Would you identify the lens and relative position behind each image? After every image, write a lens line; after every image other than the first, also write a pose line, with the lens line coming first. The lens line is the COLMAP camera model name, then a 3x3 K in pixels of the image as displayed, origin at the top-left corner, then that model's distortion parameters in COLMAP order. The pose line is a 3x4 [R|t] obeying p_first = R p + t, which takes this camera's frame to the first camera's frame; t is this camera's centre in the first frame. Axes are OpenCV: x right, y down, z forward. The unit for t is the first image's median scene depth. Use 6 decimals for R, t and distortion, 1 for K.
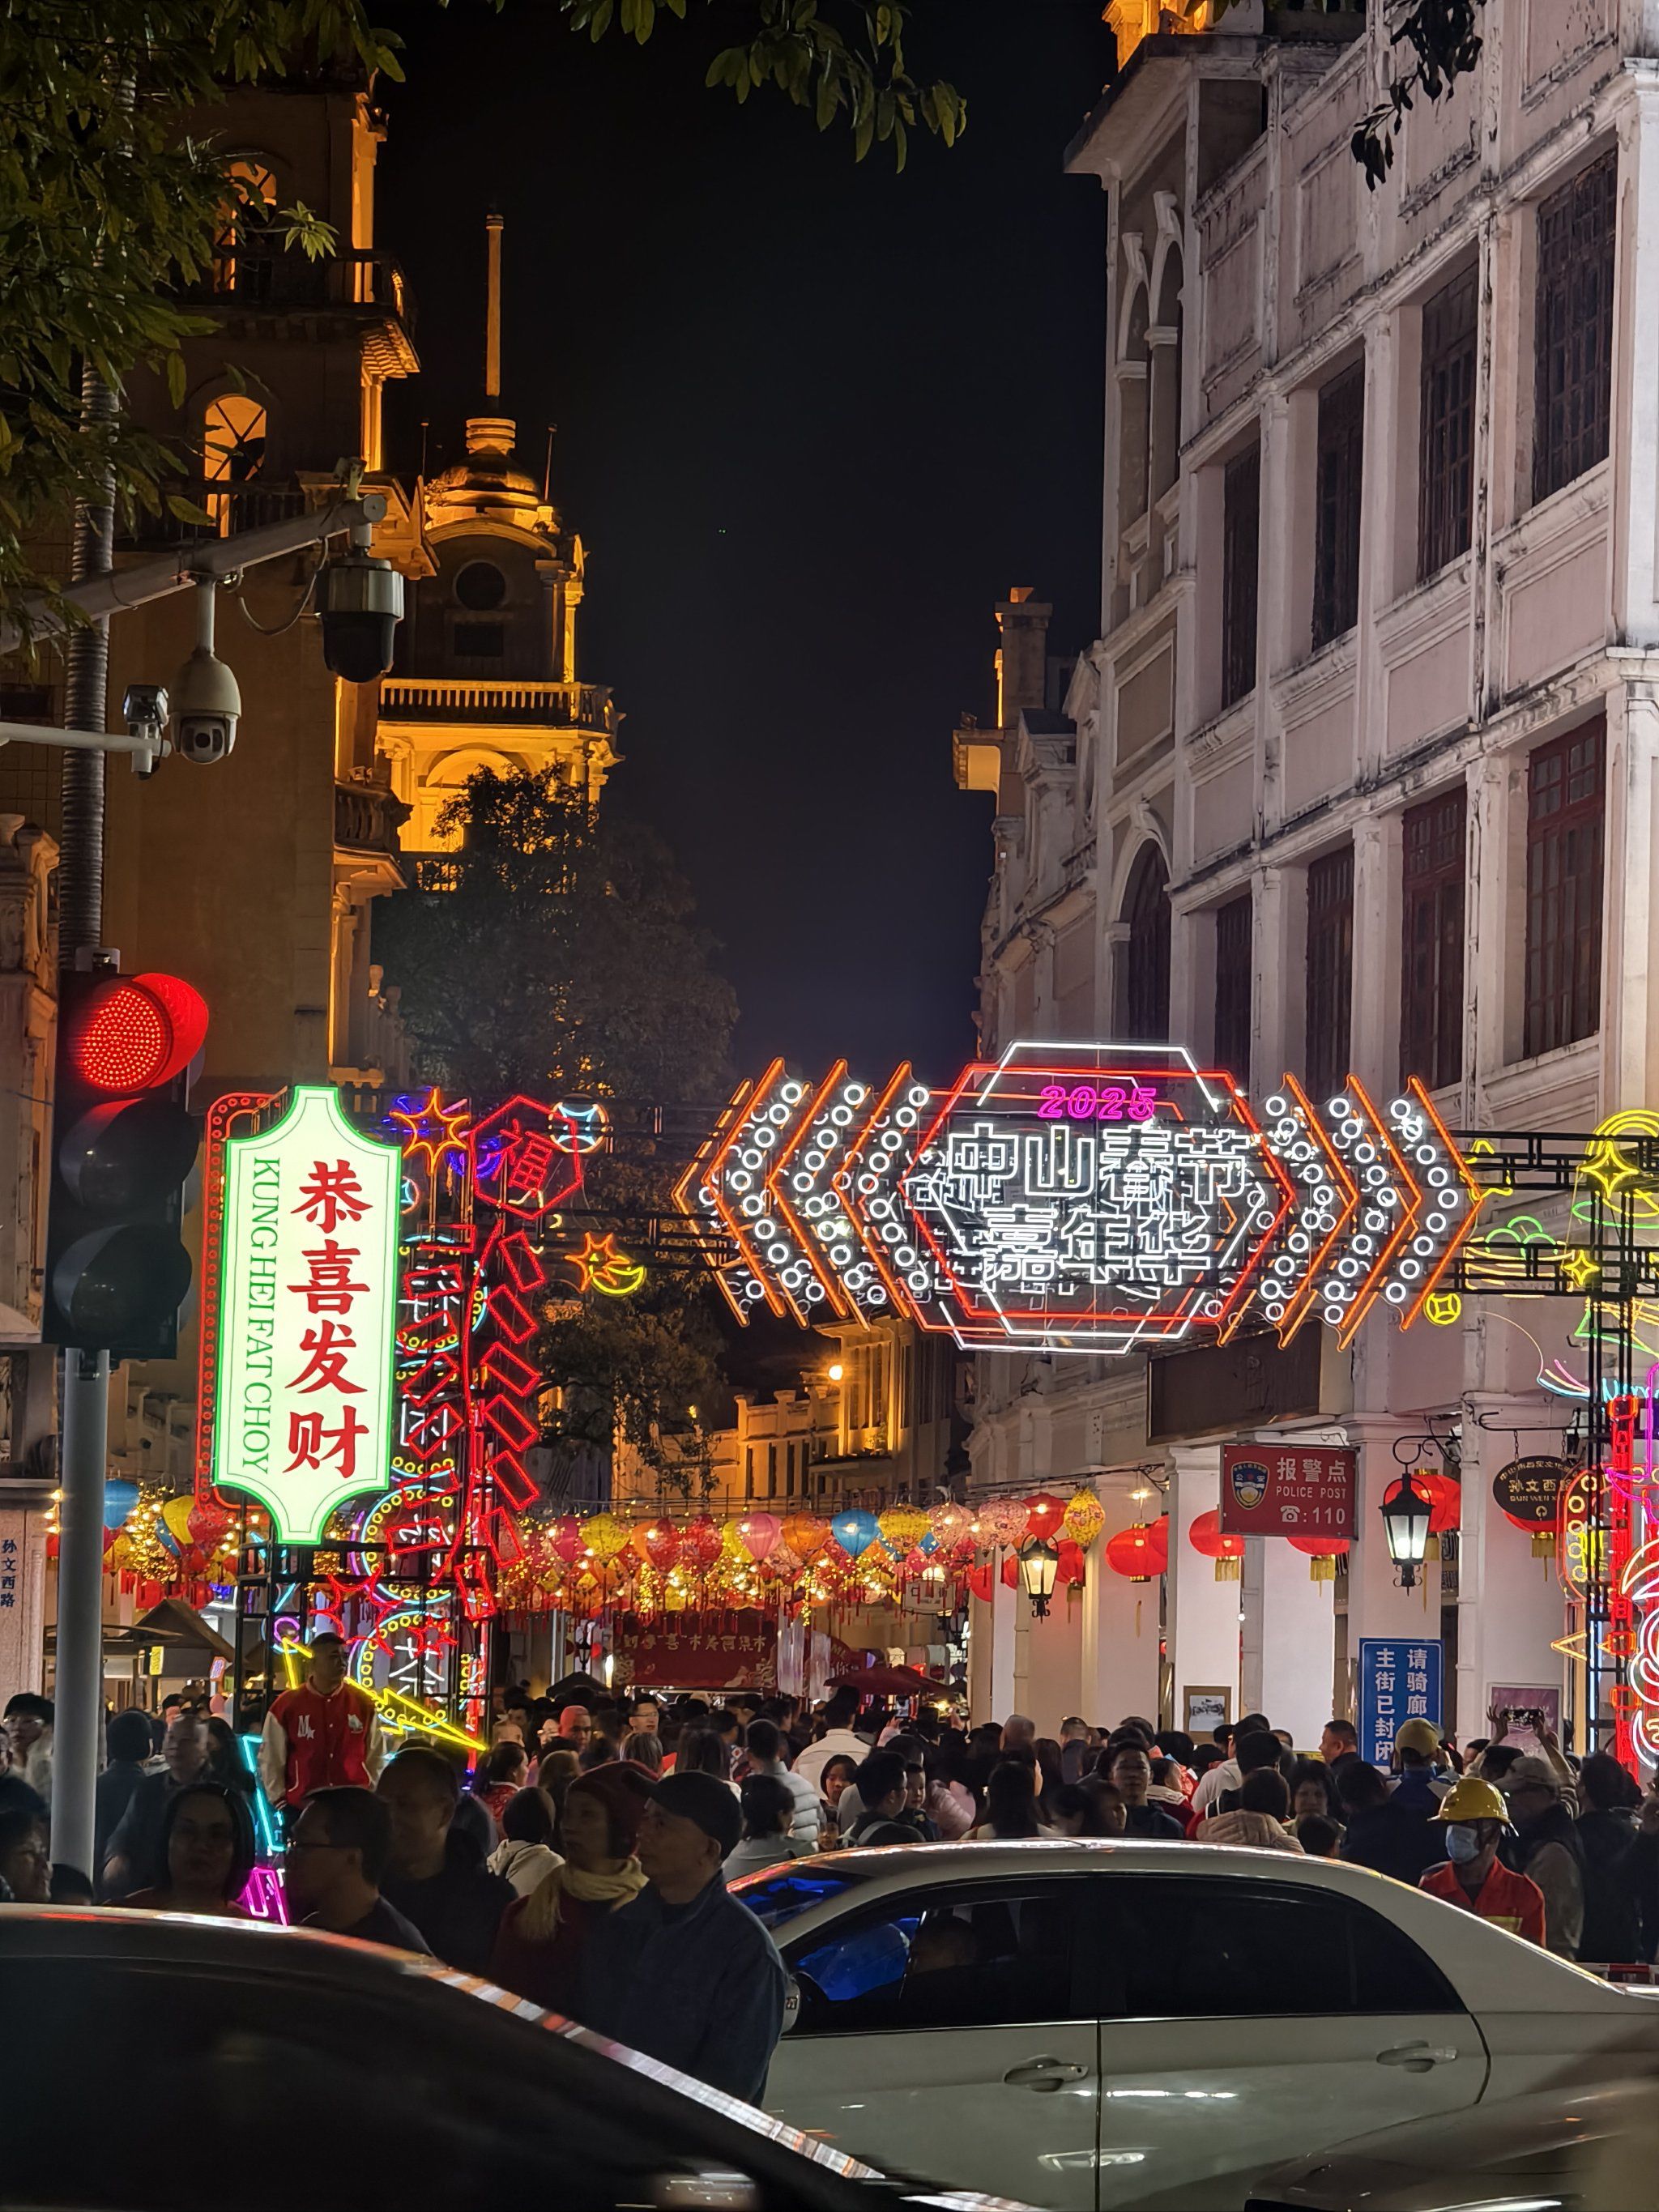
lens RADIAL K [[8302.9, 0, 829.9], [0, 8302.9, 1106.1], [0, 0, 1]] dist [-0.136275, 0.000000]
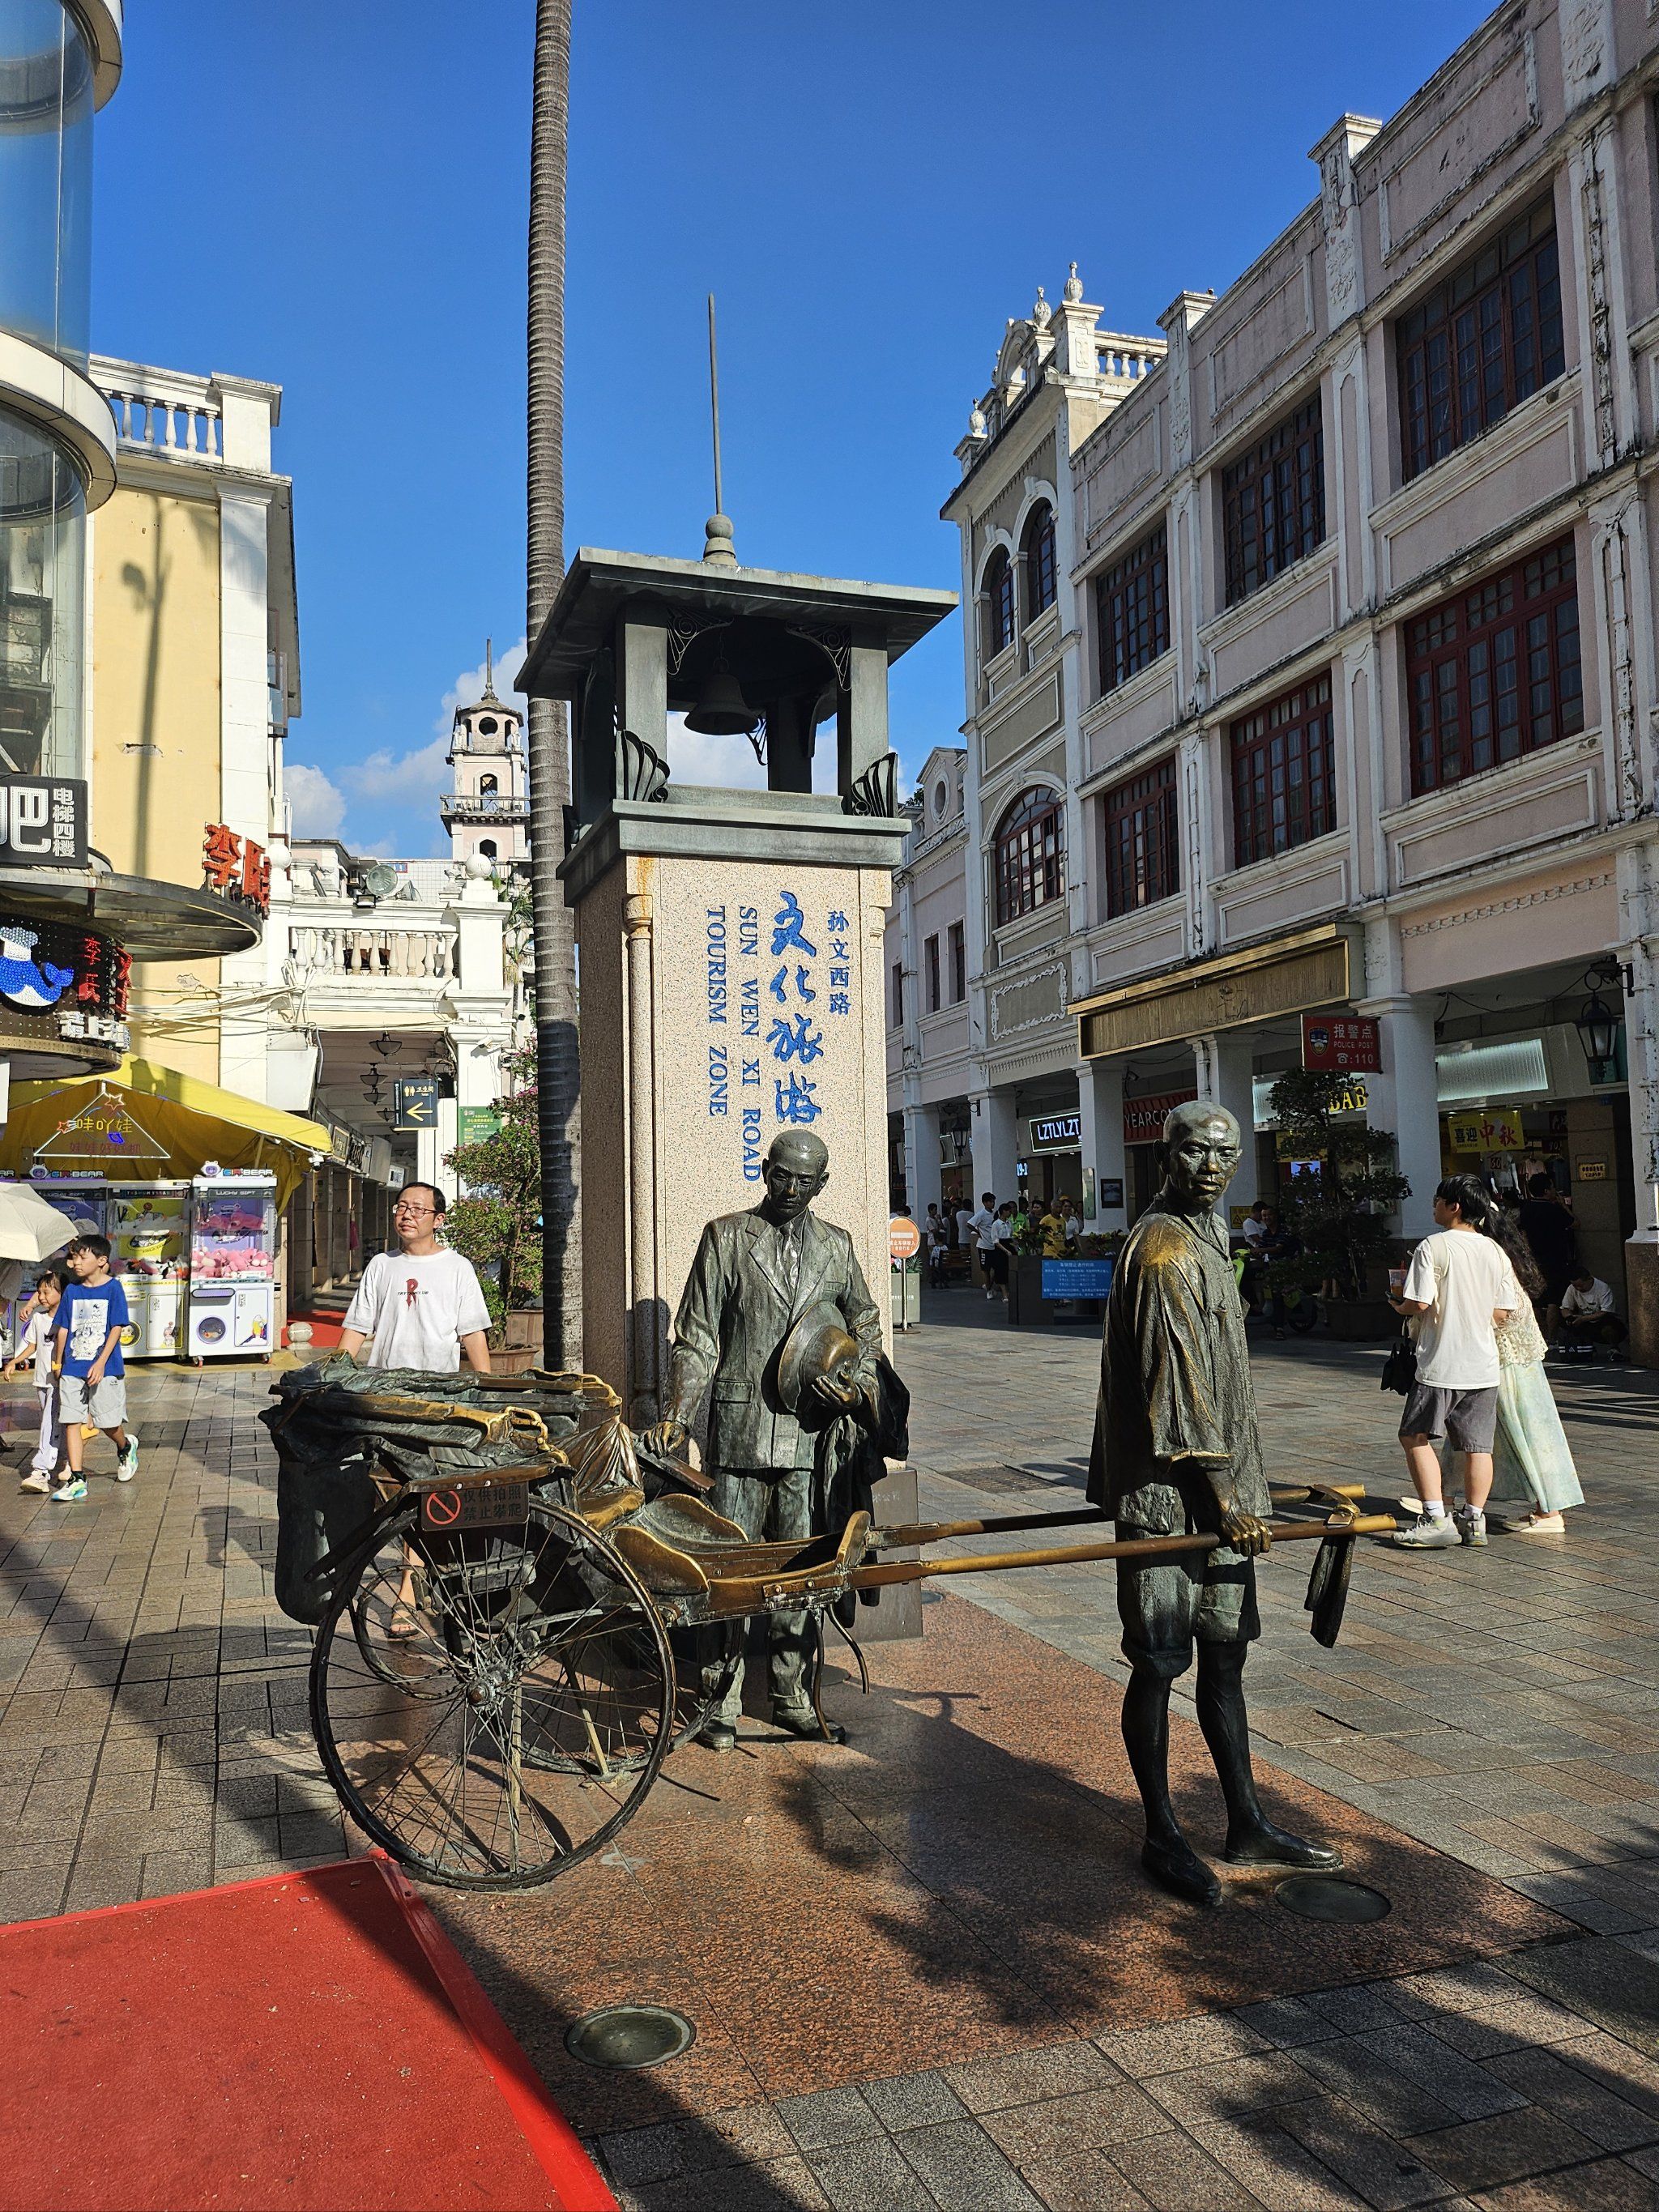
lens RADIAL K [[1534.7, 0, 830.2], [0, 1534.7, 1104.8], [0, 0, 1]] dist [0.000369, 0.000317]
pose [[0.983424, -0.032778, 0.178332, -0.098015], [0.032860, 0.999457, 0.002498, 0.054276], [-0.178317, 0.003403, 0.983967, 0.720420]]
